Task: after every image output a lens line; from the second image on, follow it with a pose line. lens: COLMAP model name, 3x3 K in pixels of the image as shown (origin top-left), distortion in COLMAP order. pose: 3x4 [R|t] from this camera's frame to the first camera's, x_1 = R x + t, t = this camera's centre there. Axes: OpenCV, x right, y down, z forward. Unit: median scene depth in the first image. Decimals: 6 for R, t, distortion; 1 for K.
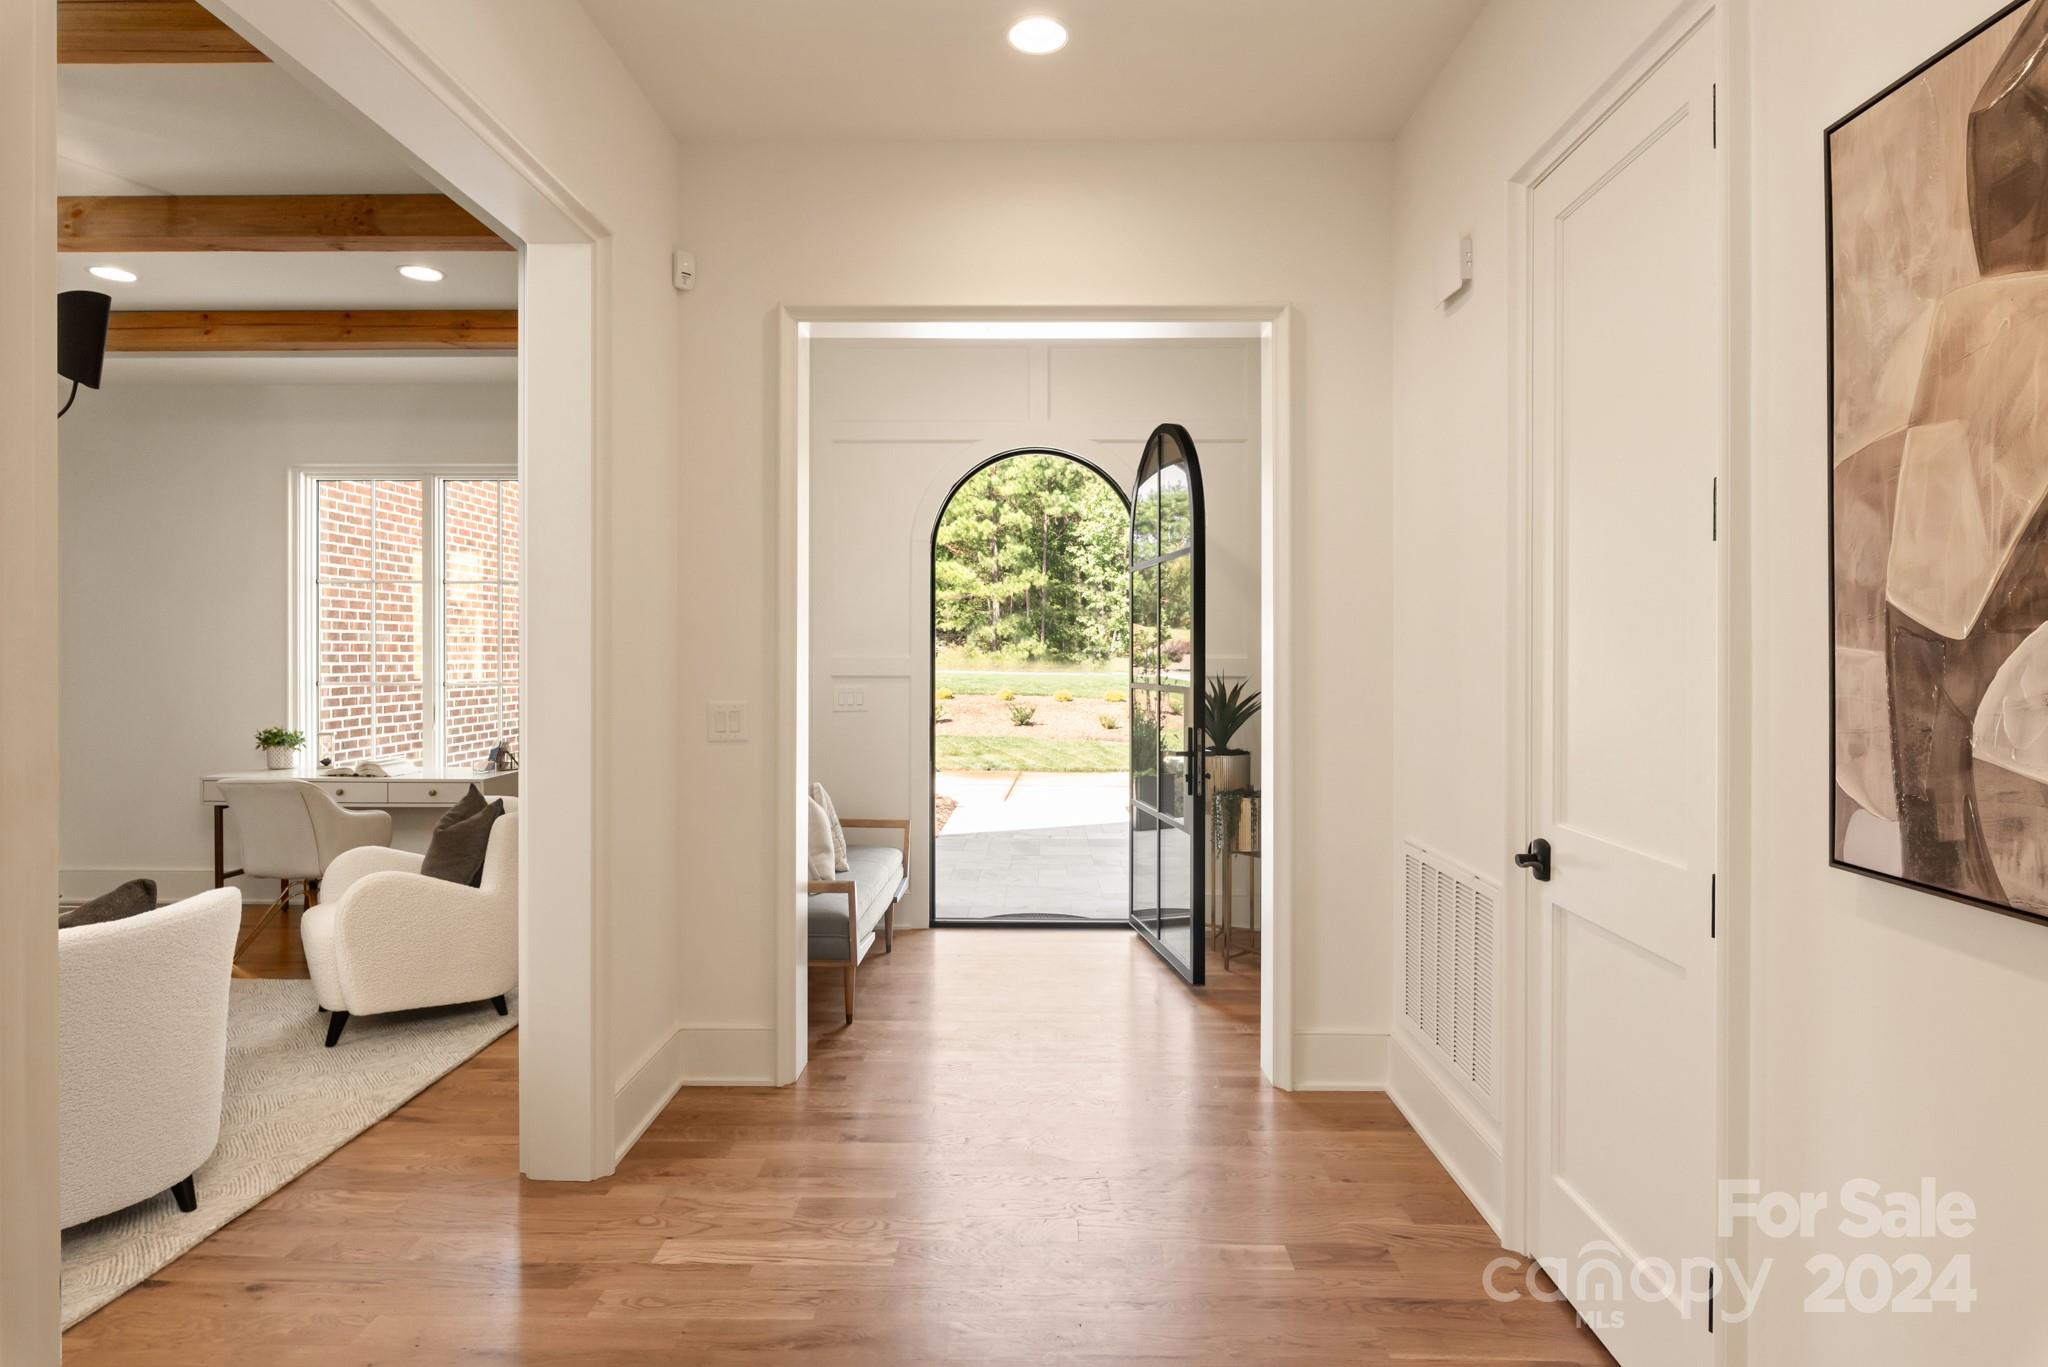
lens RADIAL K [[1081.5, 0, 1036.5], [0, 1081.5, 661.1], [0, 0, 1]] dist [-0.003891, 0.001442]
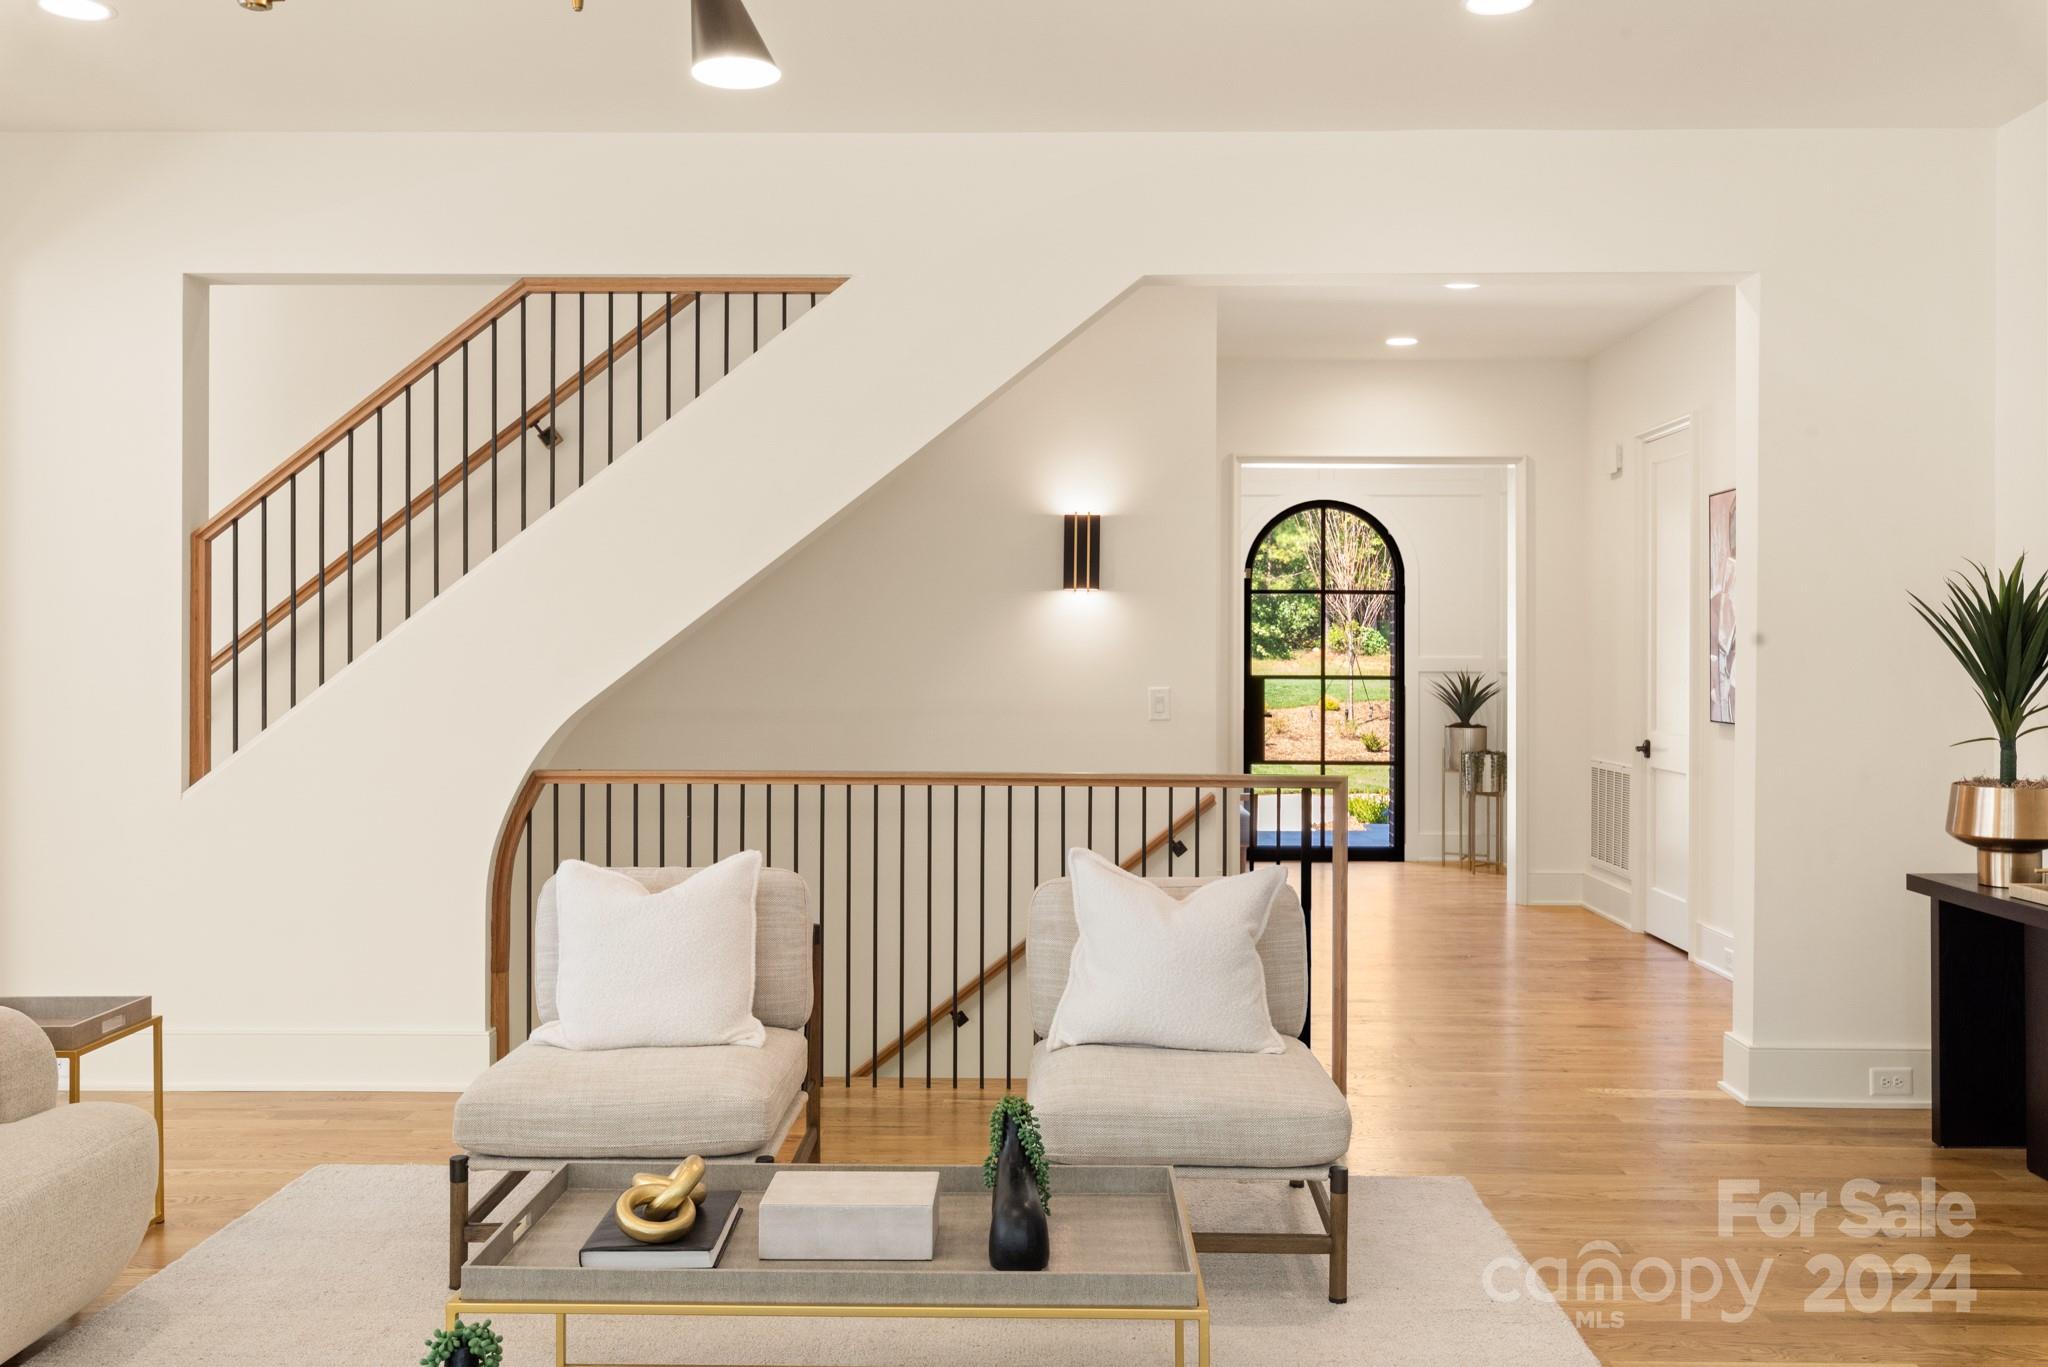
lens RADIAL K [[1729.2, 0, 1022.4], [0, 1729.2, 677.3], [0, 0, 1]] dist [0.008381, 0.003028]
pose [[0.999876, 0.000839, -0.015746, -0.492082], [-0.000723, 0.999973, 0.007350, 0.007739], [0.015752, -0.007338, 0.999849, -1.666559]]
